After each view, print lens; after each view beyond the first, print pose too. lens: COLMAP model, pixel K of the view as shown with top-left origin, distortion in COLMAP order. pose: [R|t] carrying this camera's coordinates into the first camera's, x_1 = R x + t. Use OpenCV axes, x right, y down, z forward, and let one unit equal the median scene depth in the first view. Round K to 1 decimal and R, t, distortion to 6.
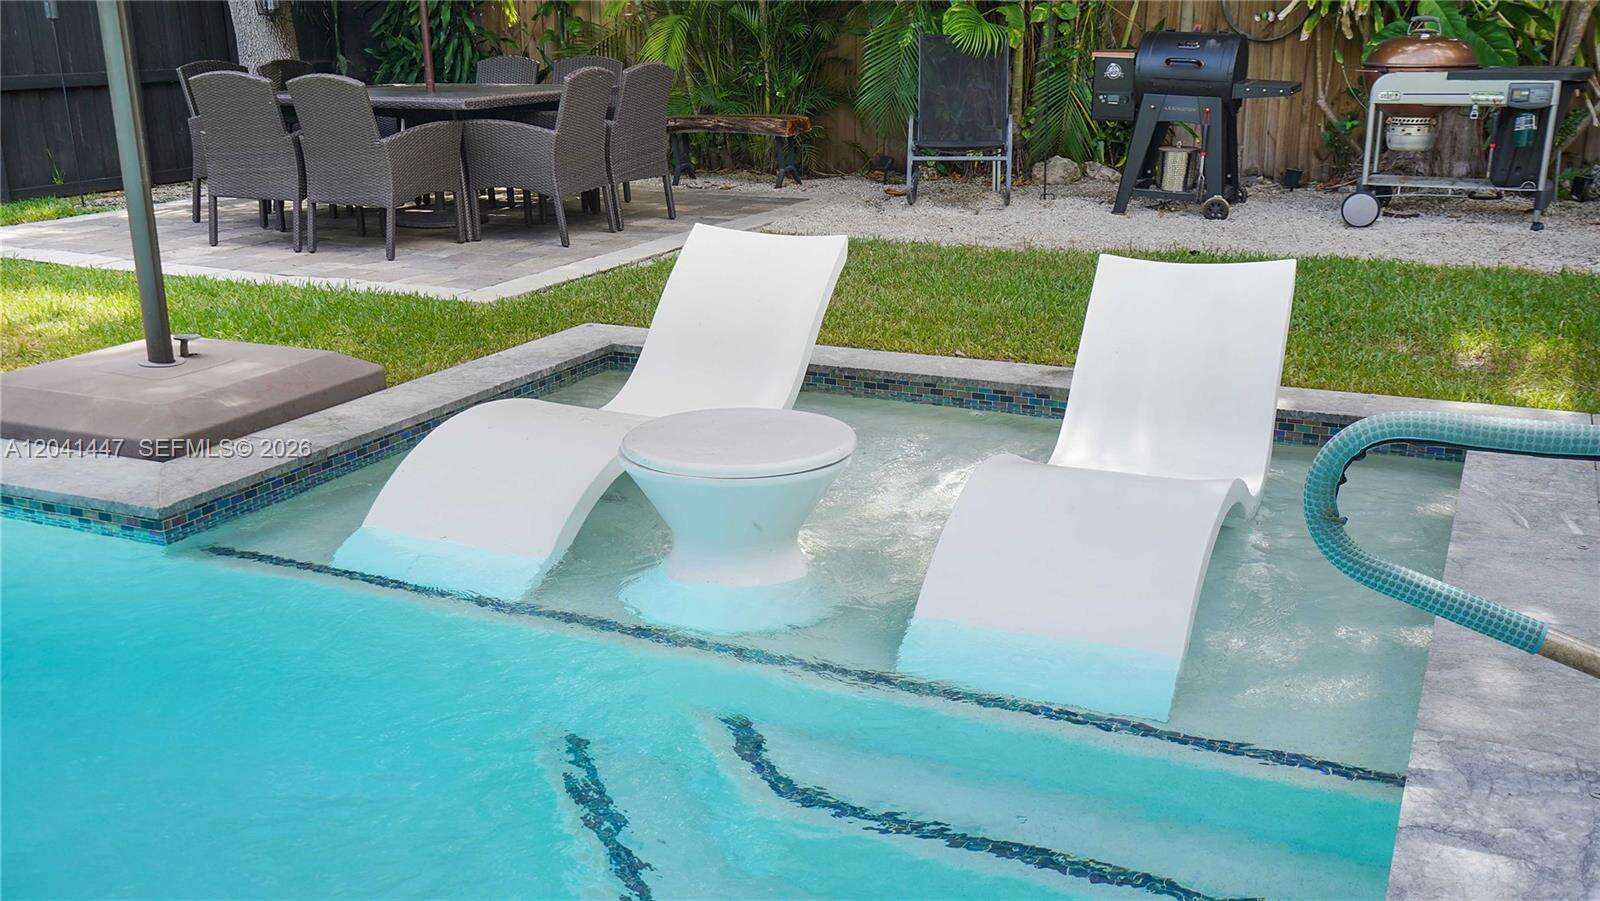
lens RADIAL K [[1574.5, 0, 799.2], [0, 1574.5, 449.8], [0, 0, 1]] dist [0.067624, 0.000000]
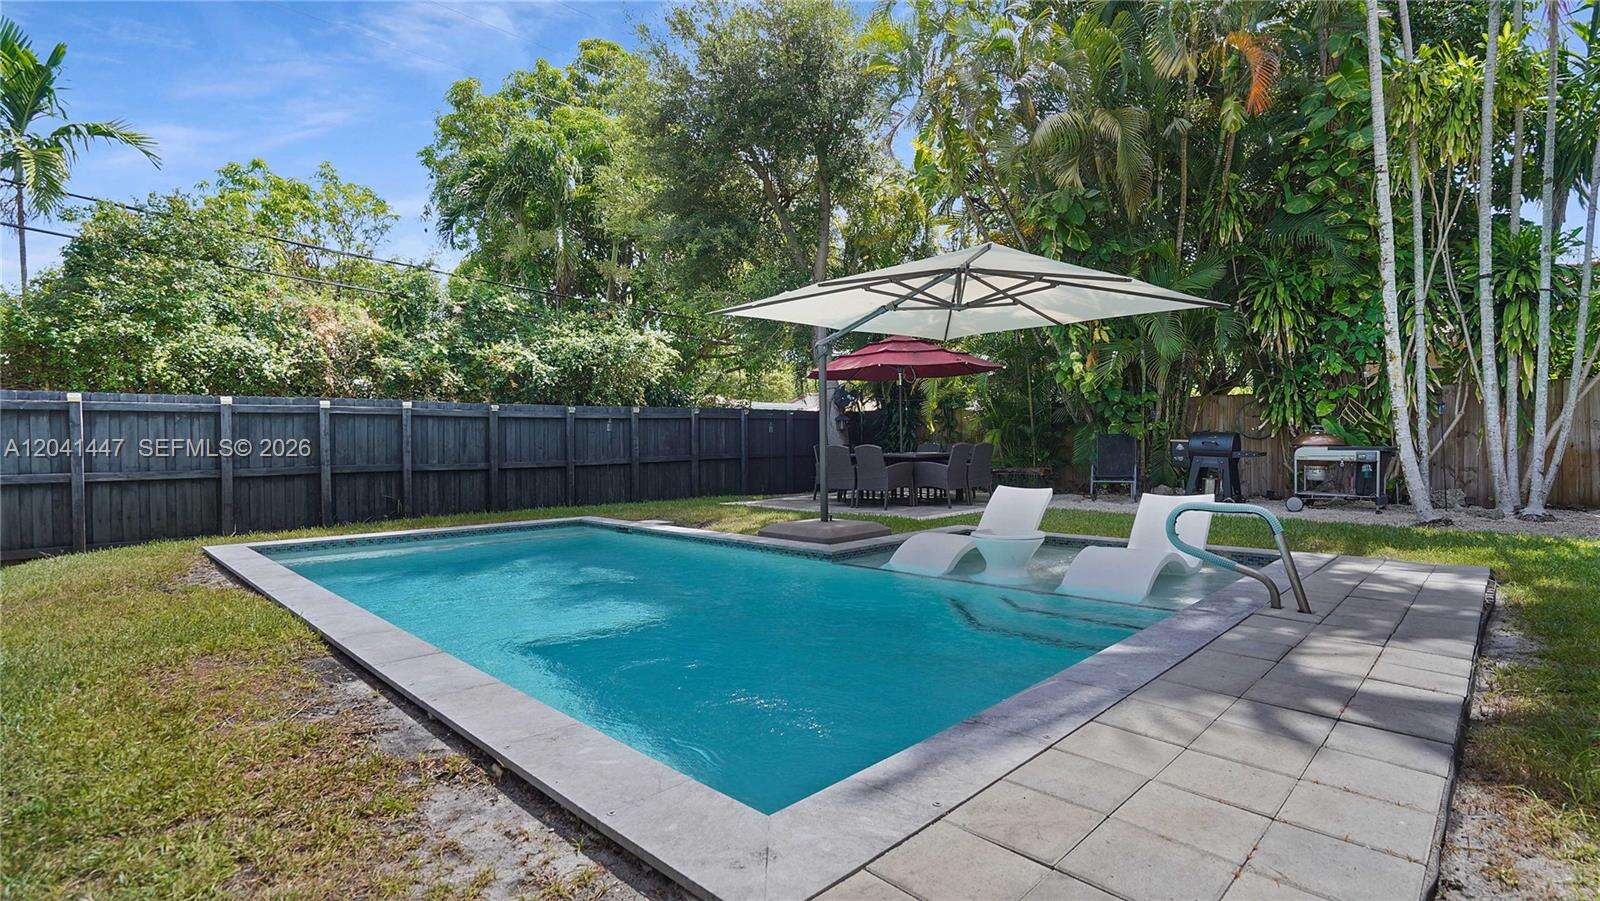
lens RADIAL K [[743.1, 0, 795.7], [0, 743.1, 444.4], [0, 0, 1]] dist [-0.020906, 0.001038]
pose [[0.941642, 0.005243, -0.336576, 0.025238], [-0.092830, 0.965151, -0.244676, 0.091391], [0.323564, 0.261641, 0.909313, -0.227650]]
